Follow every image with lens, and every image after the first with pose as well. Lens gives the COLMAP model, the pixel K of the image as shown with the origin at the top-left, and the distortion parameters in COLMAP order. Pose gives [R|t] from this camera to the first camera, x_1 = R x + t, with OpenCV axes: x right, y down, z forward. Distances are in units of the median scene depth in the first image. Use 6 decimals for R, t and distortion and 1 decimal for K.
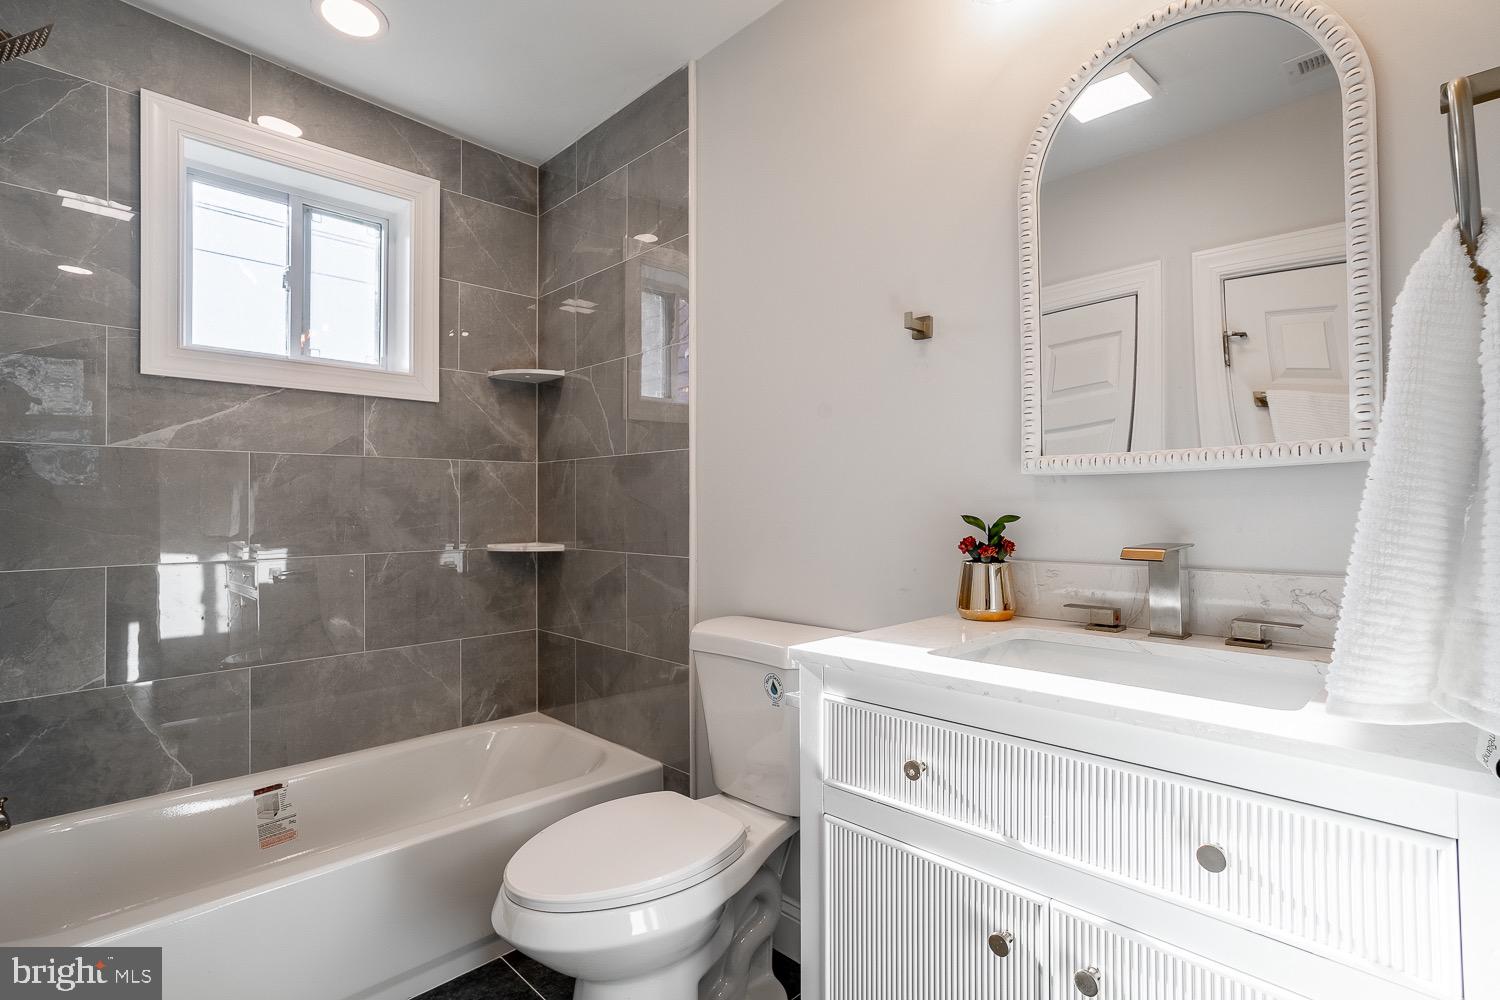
lens RADIAL K [[732.2, 0, 746.1], [0, 732.2, 497.0], [0, 0, 1]] dist [-0.037828, 0.024081]
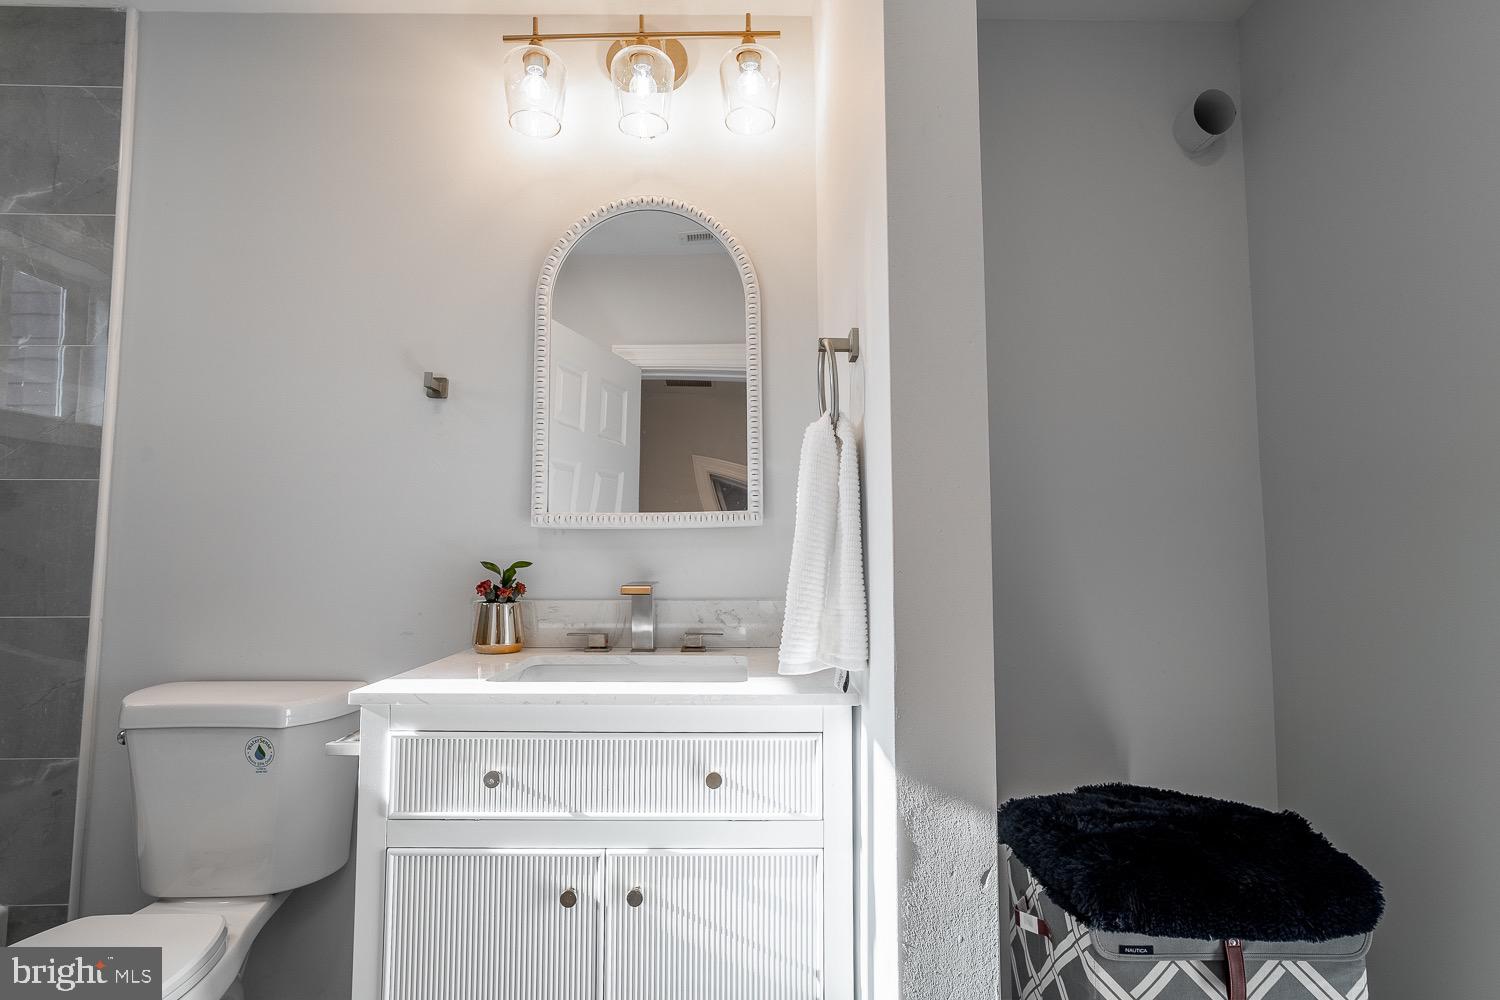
lens RADIAL K [[732.2, 0, 752.7], [0, 732.2, 502.9], [0, 0, 1]] dist [-0.037828, 0.024081]
pose [[0.691956, 0.051824, 0.720078, -0.279499], [-0.012989, 0.998152, -0.059356, -0.005409], [-0.721823, 0.031718, 0.691350, -0.105114]]
